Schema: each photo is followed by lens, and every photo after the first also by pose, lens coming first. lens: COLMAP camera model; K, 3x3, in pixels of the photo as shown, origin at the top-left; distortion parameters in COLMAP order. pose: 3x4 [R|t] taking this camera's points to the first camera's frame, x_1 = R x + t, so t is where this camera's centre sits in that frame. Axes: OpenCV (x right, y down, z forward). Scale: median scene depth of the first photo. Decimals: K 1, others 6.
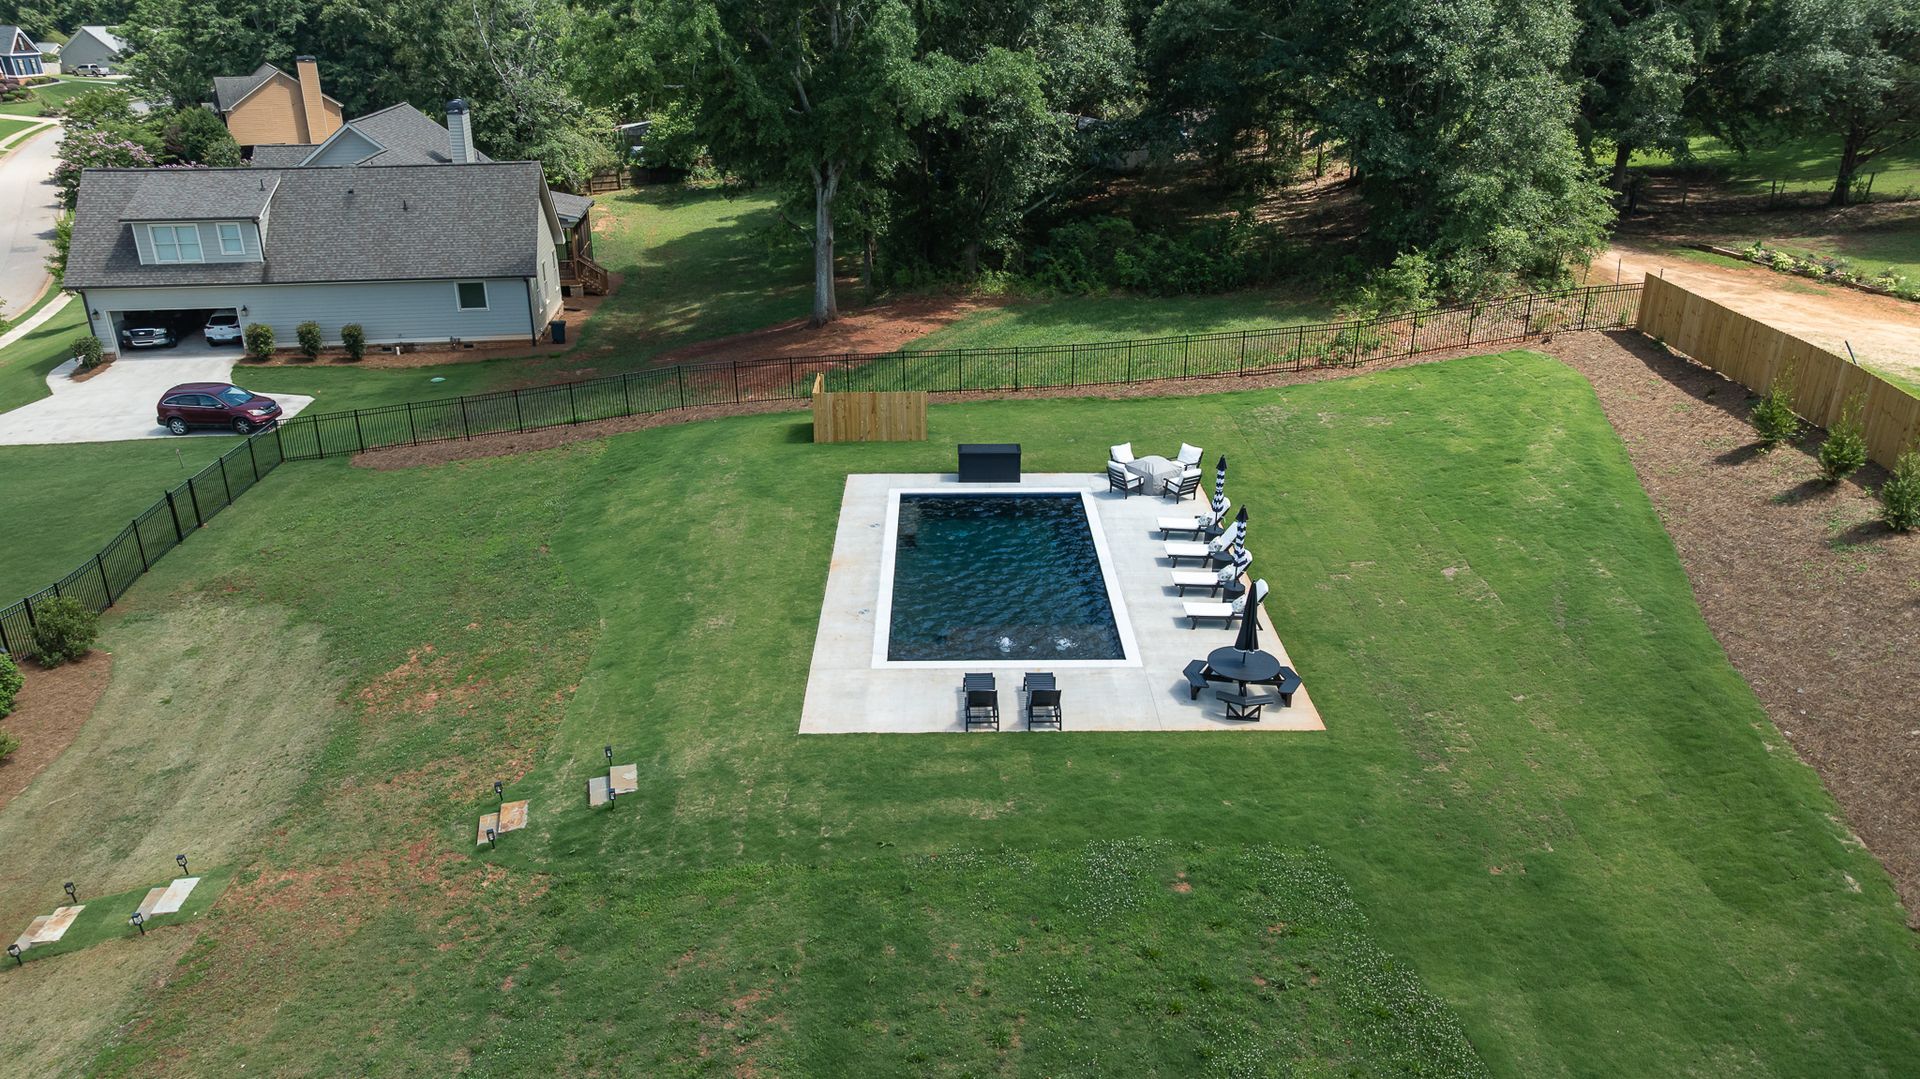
lens RADIAL K [[1351.7, 0, 961.3], [0, 1351.7, 542.0], [0, 0, 1]] dist [-0.027147, 0.021173]
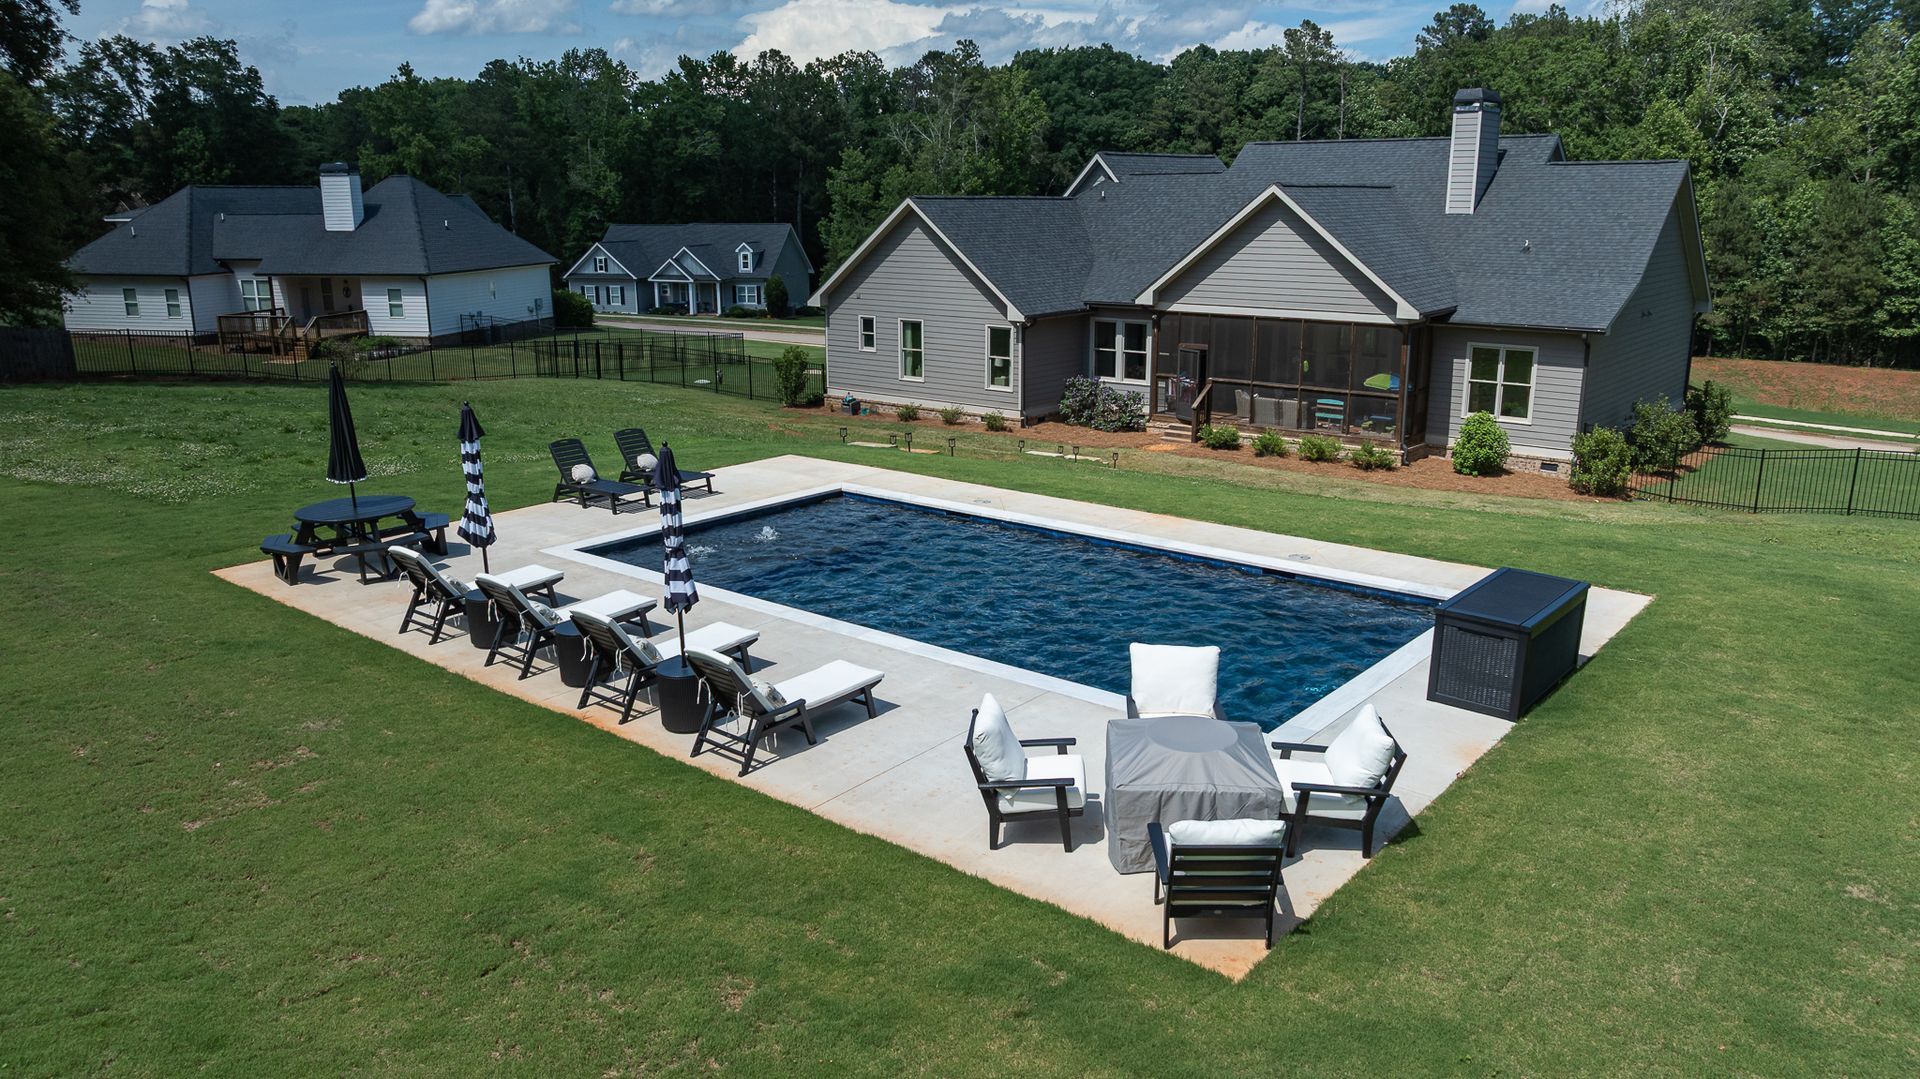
lens RADIAL K [[1351.7, 0, 961.3], [0, 1351.7, 542.0], [0, 0, 1]] dist [-0.027147, 0.021173]
pose [[-0.646243, 0.190691, -0.738922, 0.356619], [-0.292222, 0.832638, 0.470446, -0.200091], [0.704965, 0.519952, -0.482363, 1.088268]]
